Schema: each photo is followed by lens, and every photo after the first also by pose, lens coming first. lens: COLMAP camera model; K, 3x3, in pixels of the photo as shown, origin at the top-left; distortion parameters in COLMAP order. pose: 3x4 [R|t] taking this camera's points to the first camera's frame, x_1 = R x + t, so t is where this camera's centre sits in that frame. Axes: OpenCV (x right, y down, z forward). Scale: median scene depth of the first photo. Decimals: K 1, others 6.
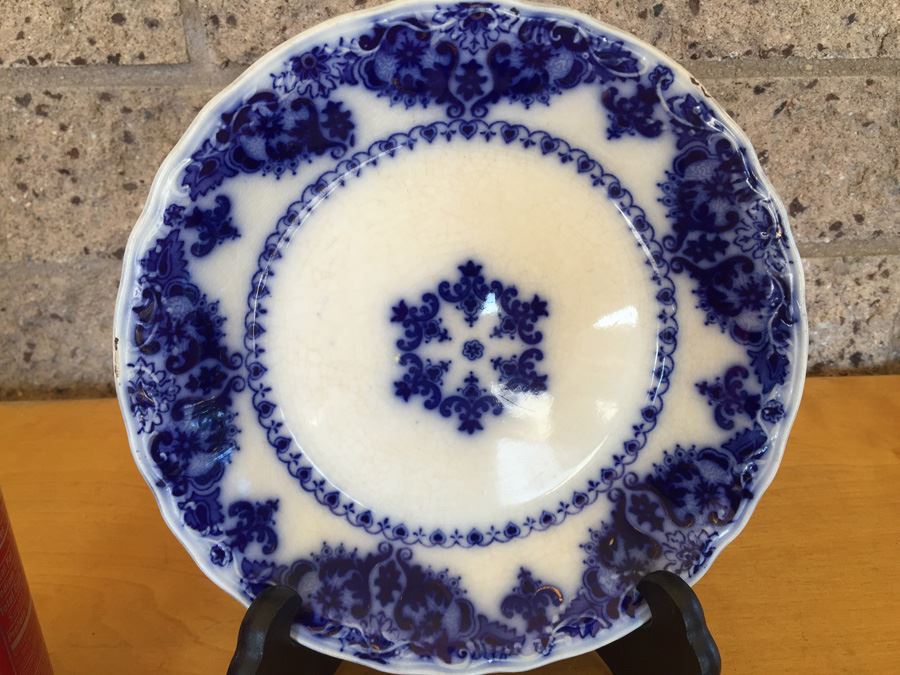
lens RADIAL K [[772.3, 0, 448.9], [0, 772.3, 337.0], [0, 0, 1]] dist [0.071769, -0.133702]
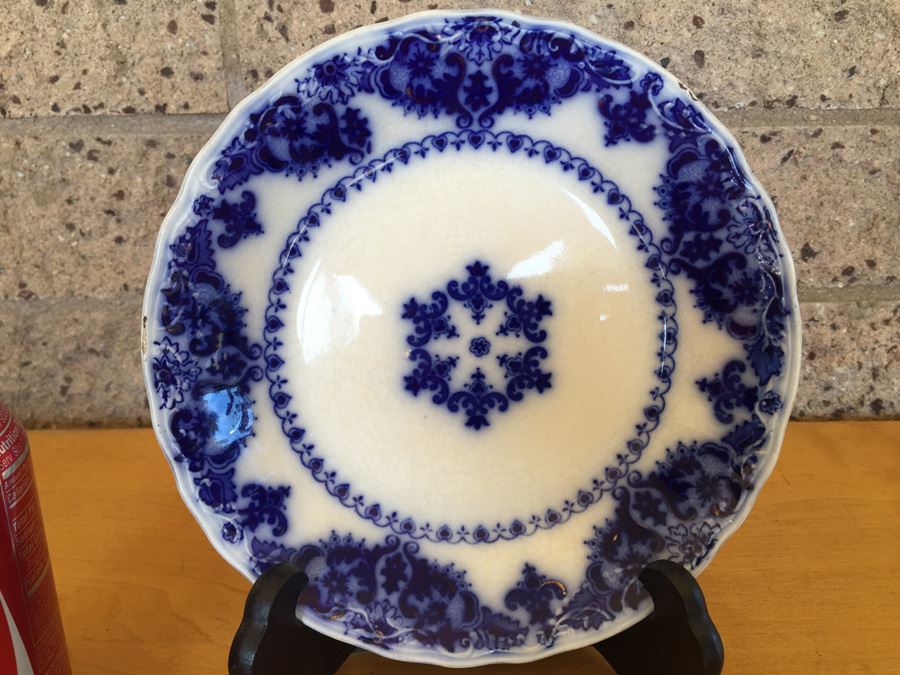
lens RADIAL K [[770.5, 0, 449.2], [0, 770.5, 339.8], [0, 0, 1]] dist [0.079172, -0.150309]
pose [[0.999050, 0.009483, -0.042543, 0.035348], [-0.014286, 0.993374, -0.114038, 0.131901], [0.041179, 0.114537, 0.992565, -0.041571]]
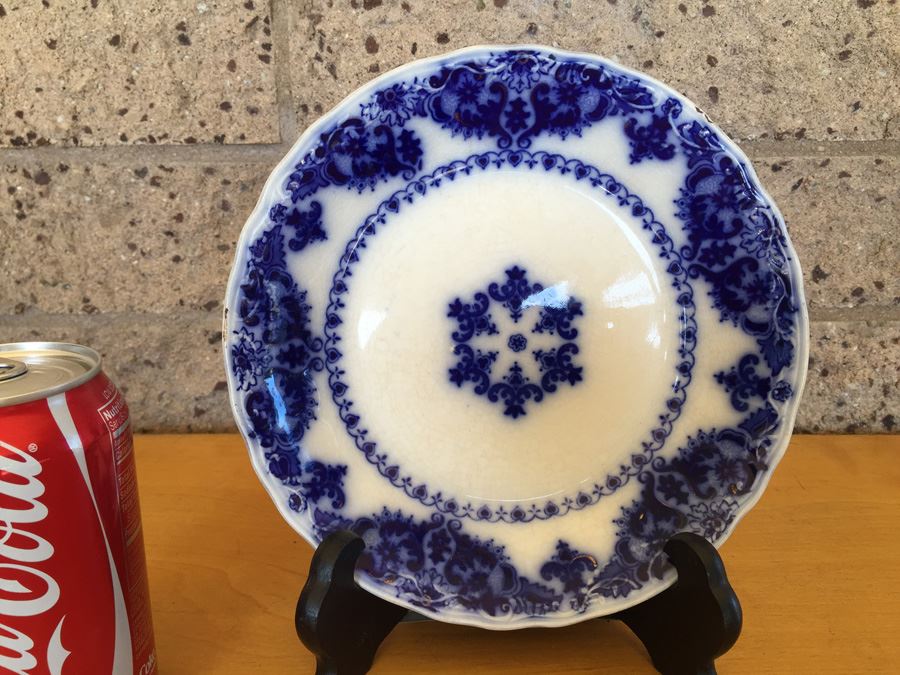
lens RADIAL K [[765.9, 0, 450.0], [0, 765.9, 337.5], [0, 0, 1]] dist [0.077035, -0.142940]
pose [[0.997893, 0.012993, -0.063570, 0.003479], [-0.023454, 0.985730, -0.166693, 0.211007], [0.060497, 0.167832, 0.983957, -0.147975]]
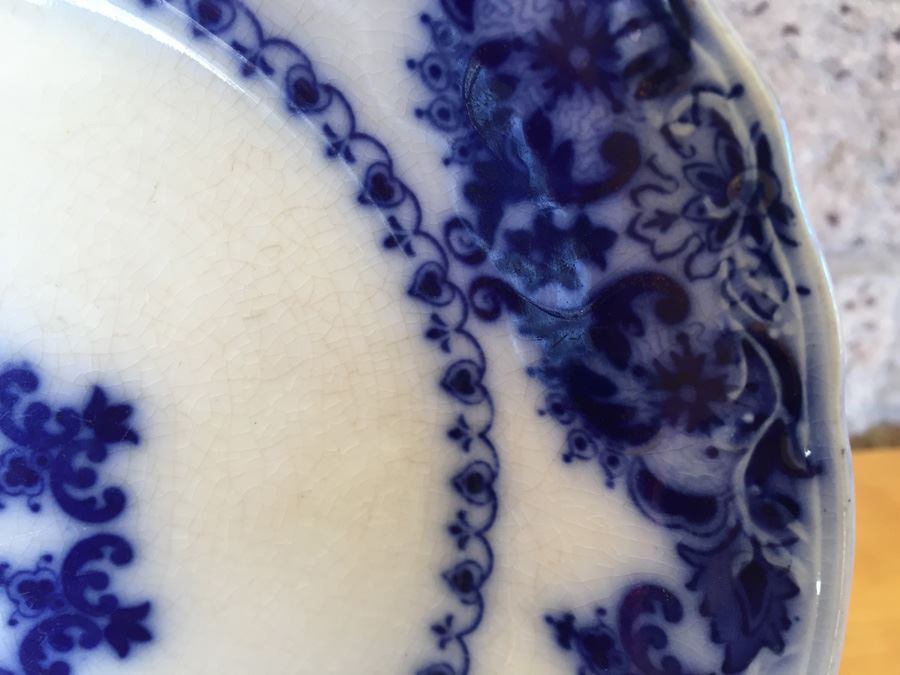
lens RADIAL K [[801.0, 0, 448.8], [0, 801.0, 336.3], [0, 0, 1]] dist [0.074097, -0.171245]
pose [[0.995612, -0.014854, 0.092393, 0.246396], [0.017754, 0.999373, -0.030645, -0.065046], [-0.091880, 0.032151, 0.995251, 0.638477]]
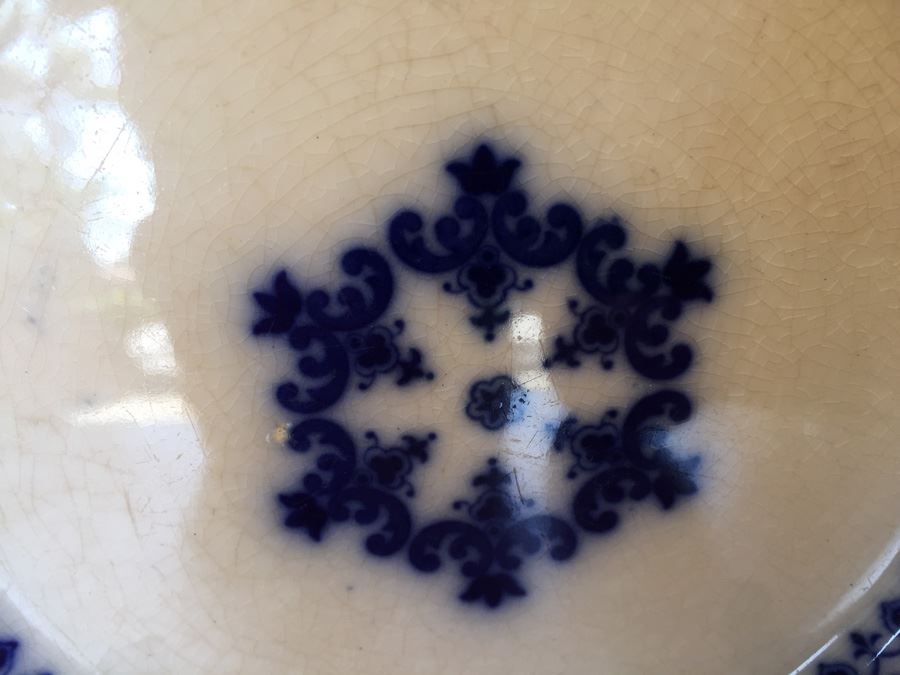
lens RADIAL K [[801.0, 0, 448.8], [0, 801.0, 336.3], [0, 0, 1]] dist [0.074097, -0.171245]
pose [[0.999582, -0.025985, -0.012641, 0.015730], [0.027610, 0.987908, 0.152560, -0.072372], [0.008524, -0.152845, 0.988213, 0.665572]]
